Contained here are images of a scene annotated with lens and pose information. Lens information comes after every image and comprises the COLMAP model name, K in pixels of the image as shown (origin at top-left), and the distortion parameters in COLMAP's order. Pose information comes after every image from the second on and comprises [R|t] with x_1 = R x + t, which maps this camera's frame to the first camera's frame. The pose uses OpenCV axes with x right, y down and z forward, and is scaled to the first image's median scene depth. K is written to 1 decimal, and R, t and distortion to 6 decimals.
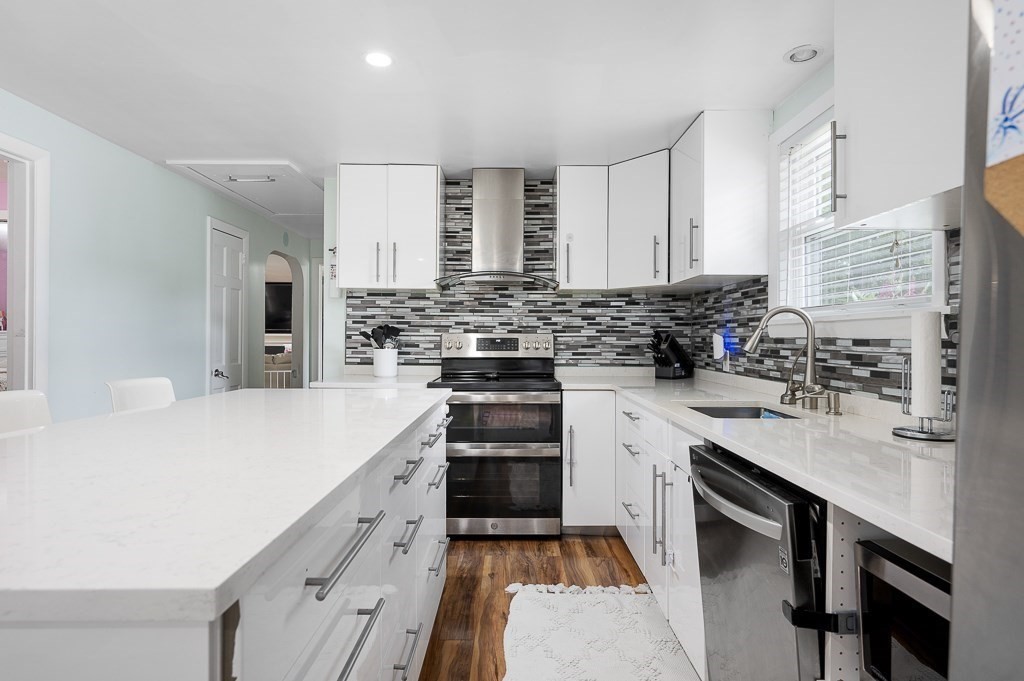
lens RADIAL K [[565.7, 0, 512.0], [0, 565.7, 340.5], [0, 0, 1]] dist [-0.004787, -0.000735]
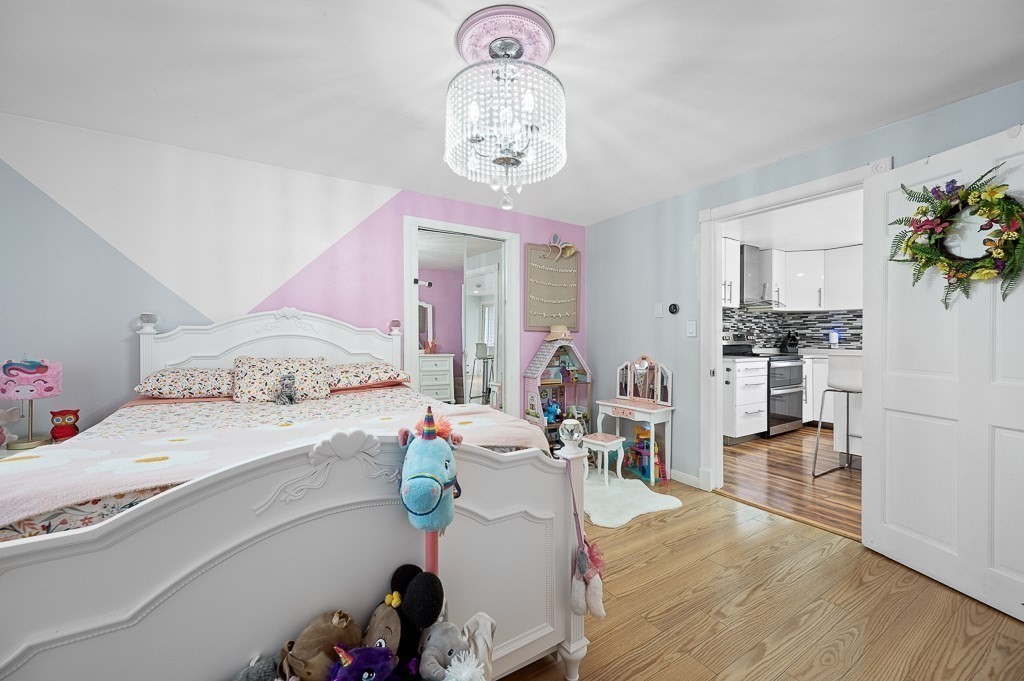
lens RADIAL K [[410.9, 0, 517.5], [0, 410.9, 336.6], [0, 0, 1]] dist [-0.000362, 0.000281]
pose [[0.843474, -0.005194, 0.537146, -1.410724], [0.003097, 0.999984, 0.004807, -0.005470], [-0.537162, -0.002391, 0.843476, 0.236981]]
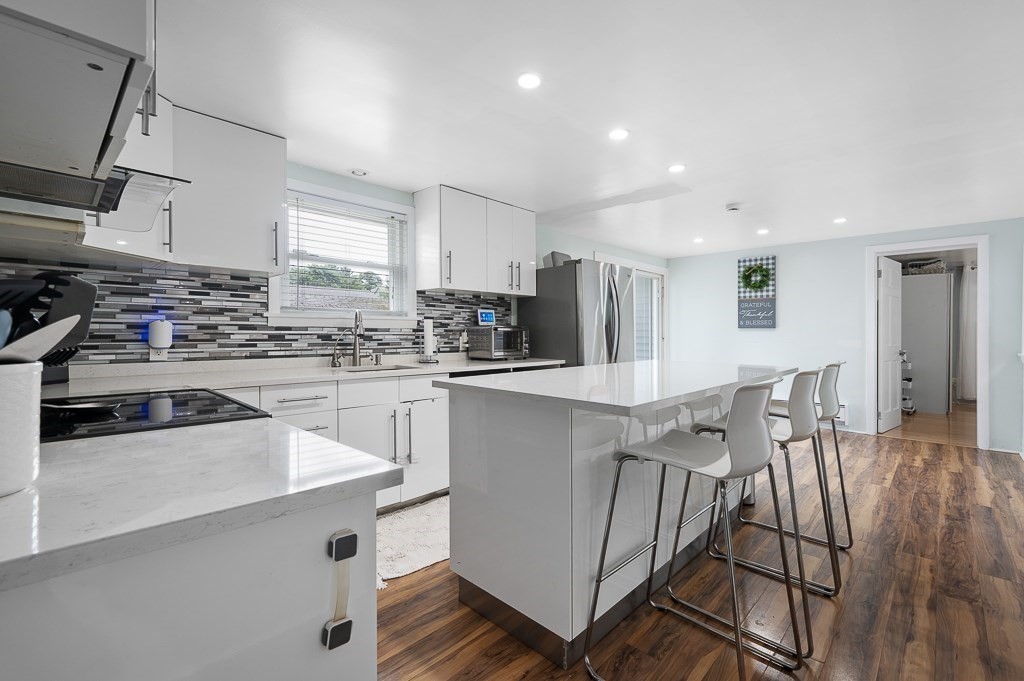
lens RADIAL K [[451.6, 0, 510.5], [0, 451.6, 334.7], [0, 0, 1]] dist [-0.001664, -0.000016]
pose [[-0.713013, -0.008172, 0.701103, -0.484490], [-0.003033, 0.999959, 0.008571, 0.002785], [-0.701144, 0.003985, -0.713009, 0.971246]]
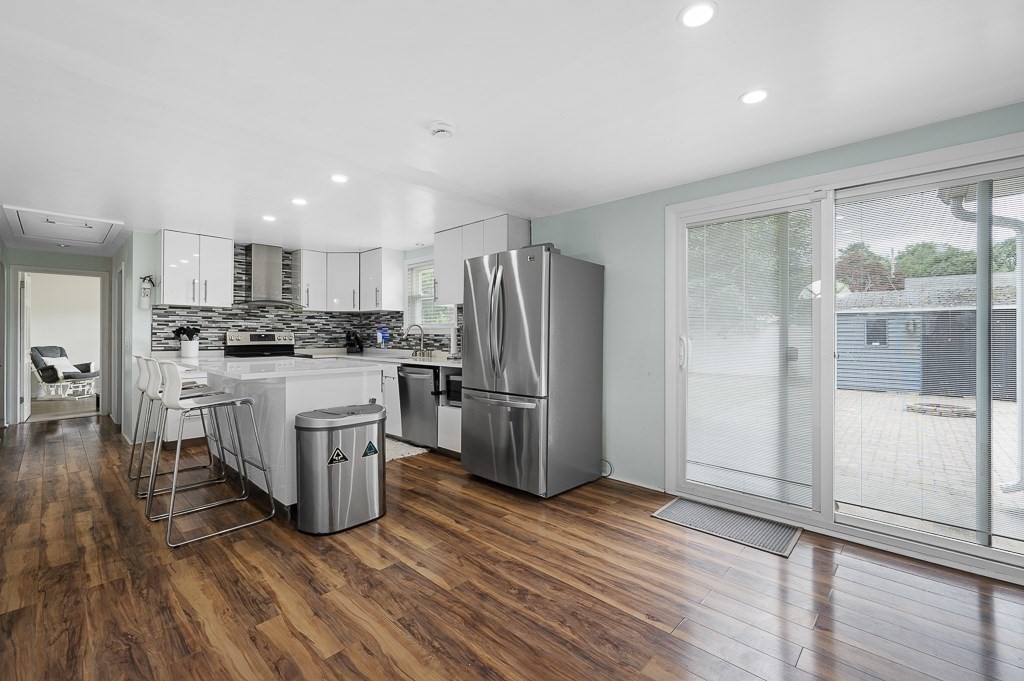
lens RADIAL K [[431.7, 0, 518.0], [0, 431.7, 337.5], [0, 0, 1]] dist [0.000820, 0.000523]
pose [[0.684508, -0.006942, 0.728972, -0.491427], [0.003923, 0.999975, 0.005839, 0.001110], [-0.728994, -0.001137, 0.684519, -0.591944]]
